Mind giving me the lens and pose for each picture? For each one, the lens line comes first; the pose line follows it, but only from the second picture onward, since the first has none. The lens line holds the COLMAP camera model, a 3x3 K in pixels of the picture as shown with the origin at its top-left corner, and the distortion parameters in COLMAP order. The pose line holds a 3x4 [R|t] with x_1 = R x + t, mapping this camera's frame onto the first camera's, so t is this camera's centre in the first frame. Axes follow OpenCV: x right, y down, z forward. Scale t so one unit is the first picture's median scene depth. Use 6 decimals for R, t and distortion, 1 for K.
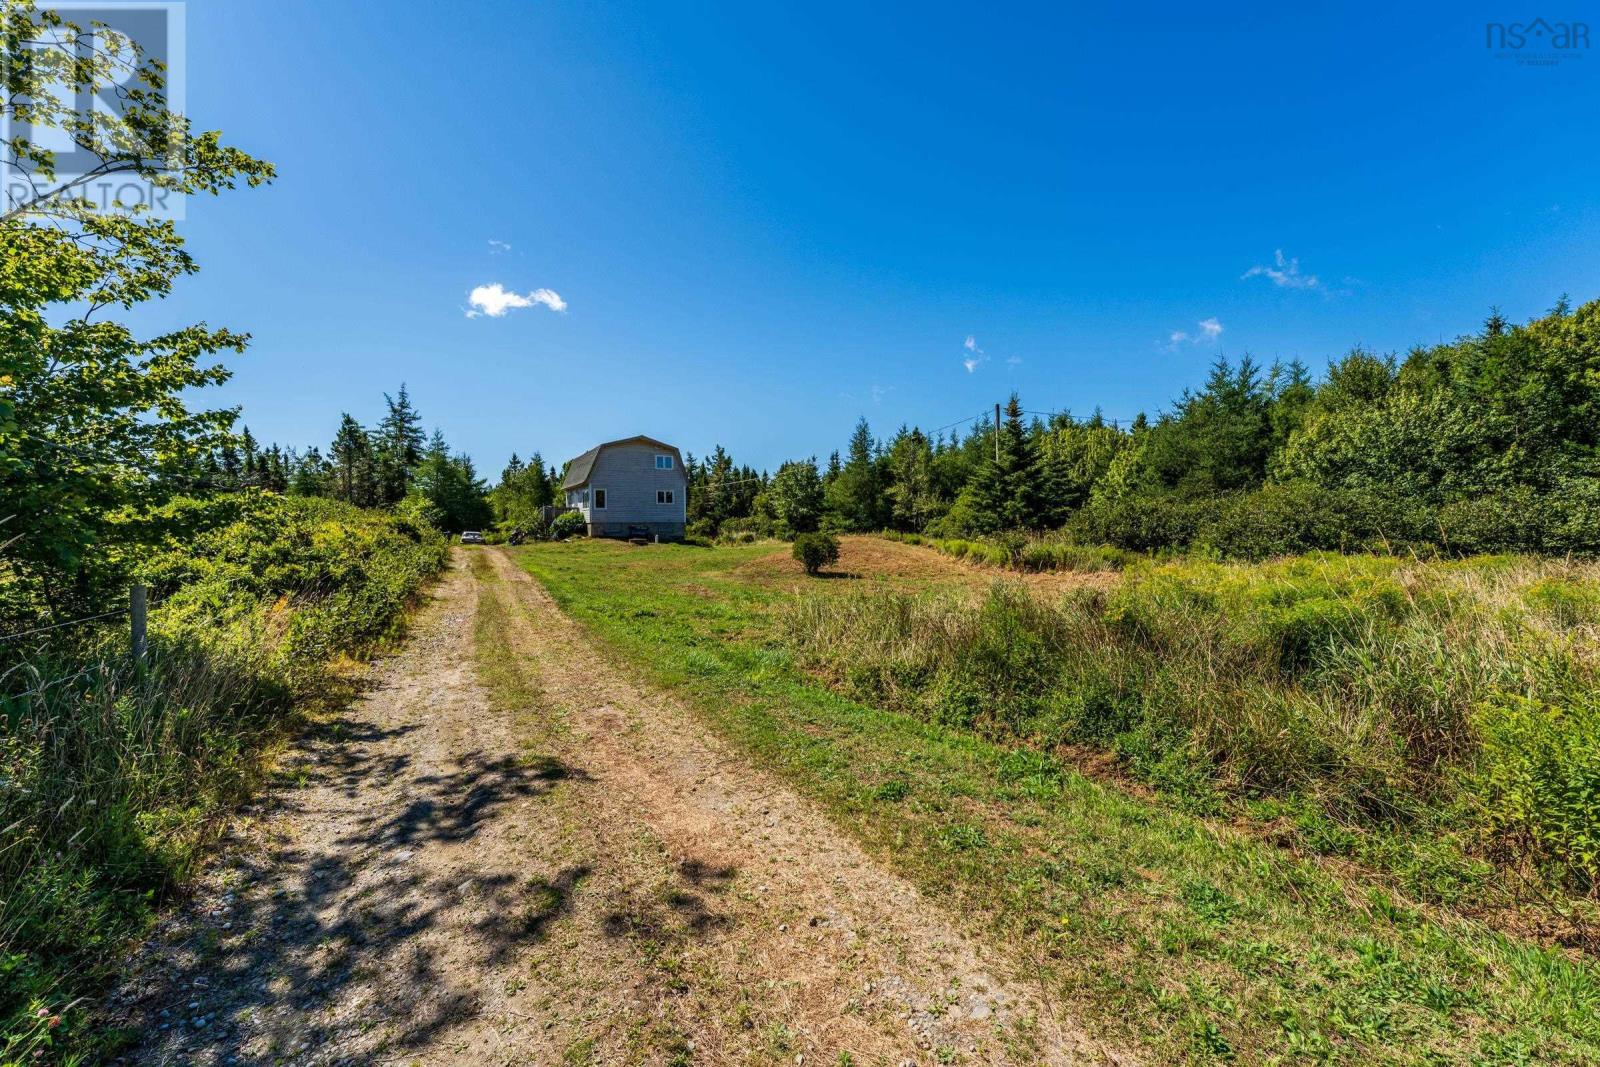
lens RADIAL K [[643.3, 0, 800.0], [0, 643.3, 533.5], [0, 0, 1]] dist [-0.000668, 0.000092]
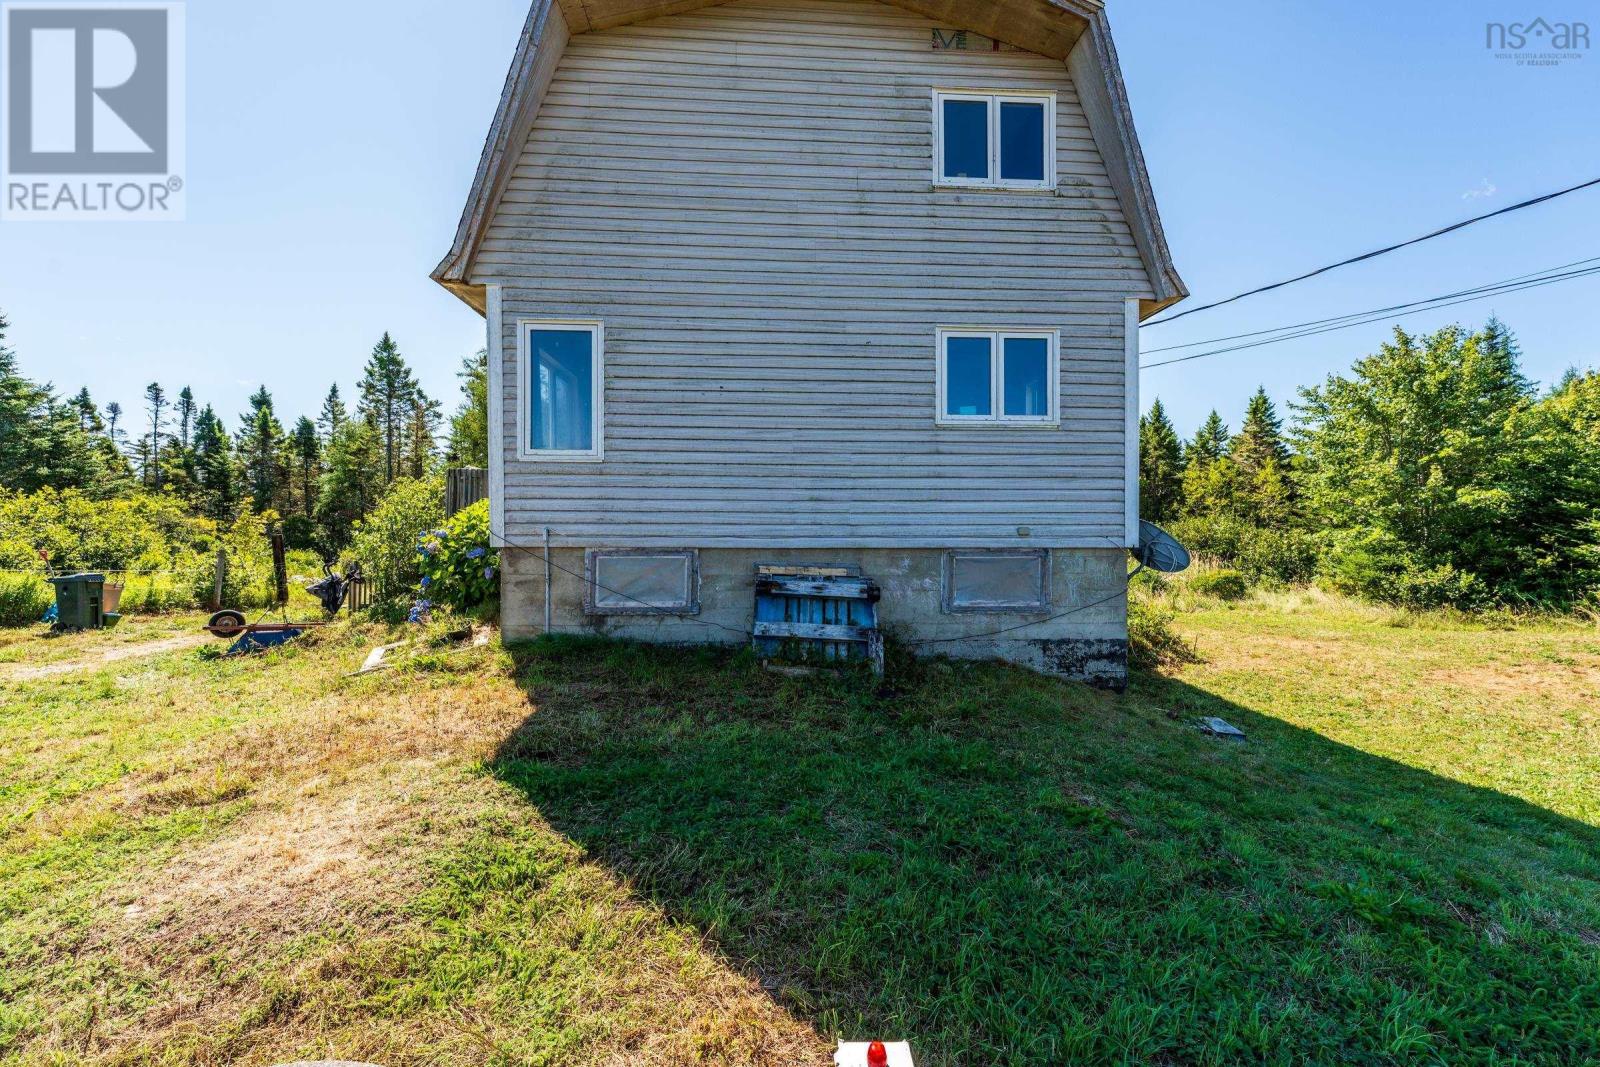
lens RADIAL K [[643.3, 0, 800.0], [0, 643.3, 533.5], [0, 0, 1]] dist [-0.000668, 0.000092]
pose [[0.900820, 0.008133, -0.434118, -0.143136], [-0.012868, 0.999885, -0.007969, -0.014487], [0.434003, 0.012765, 0.900821, 0.651927]]
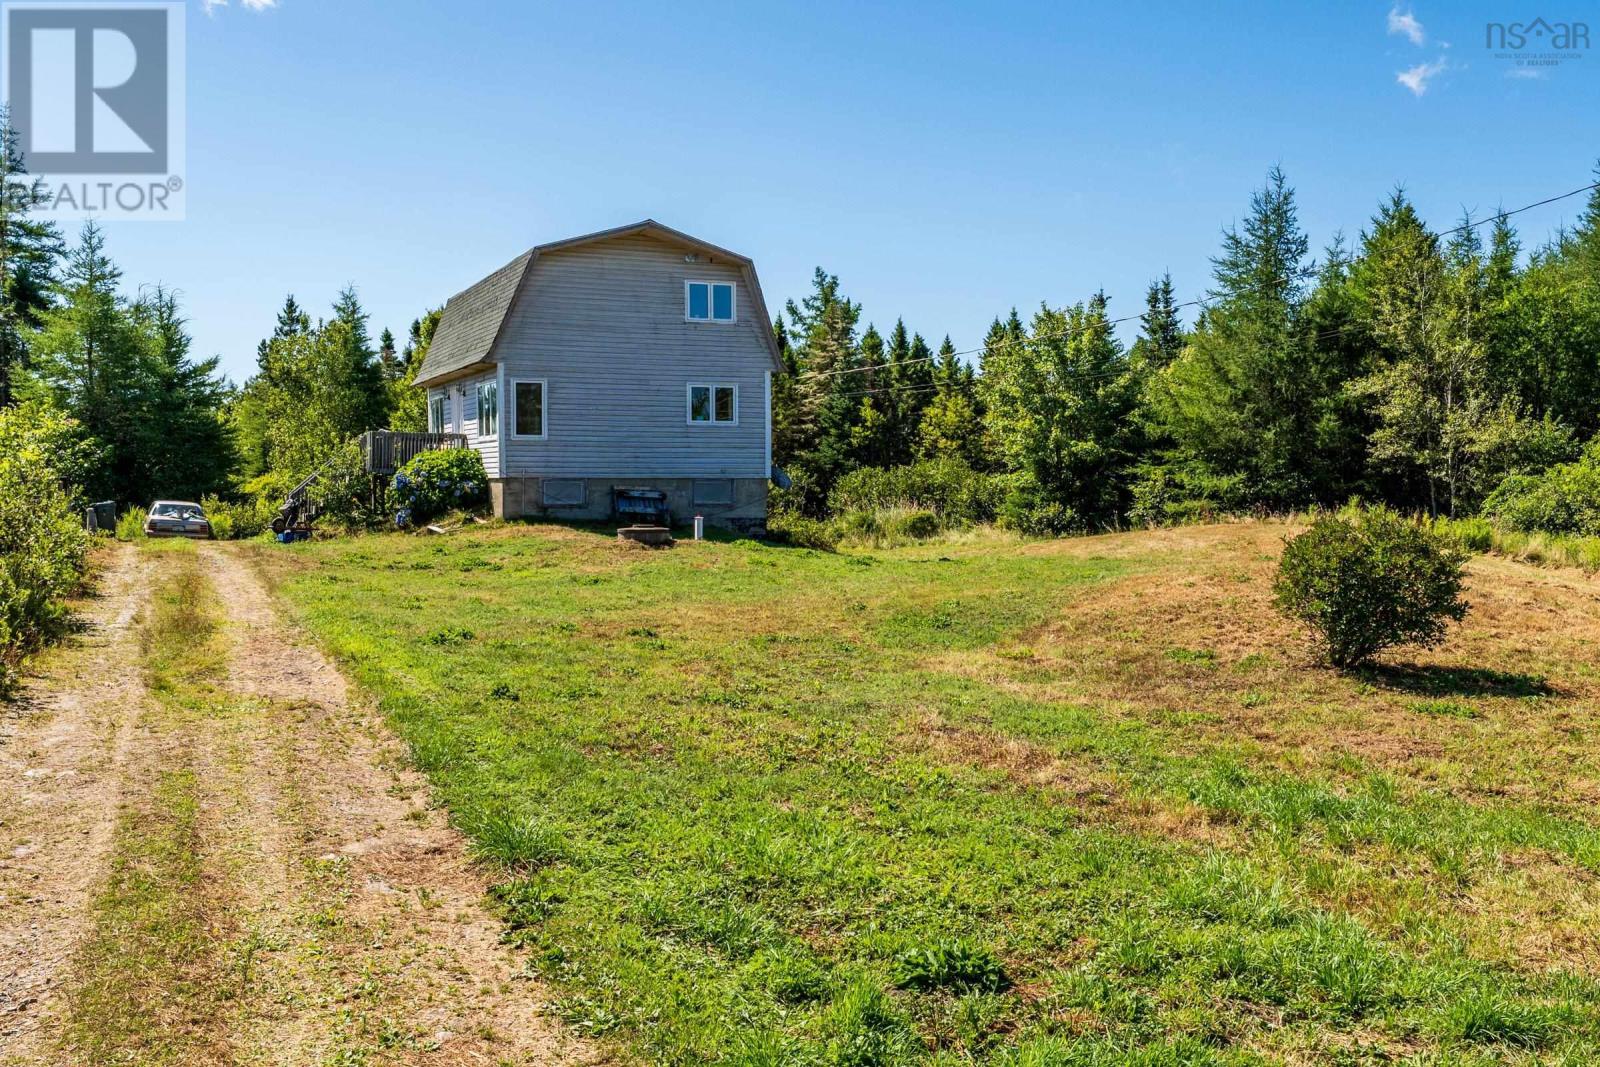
lens RADIAL K [[1606.7, 0, 770.3], [0, 1606.7, 535.4], [0, 0, 1]] dist [0.014811, 0.022985]
pose [[0.991760, 0.009914, -0.127724, -0.053988], [-0.007866, 0.999832, 0.016527, -0.001100], [0.127867, -0.015386, 0.991672, 0.123773]]
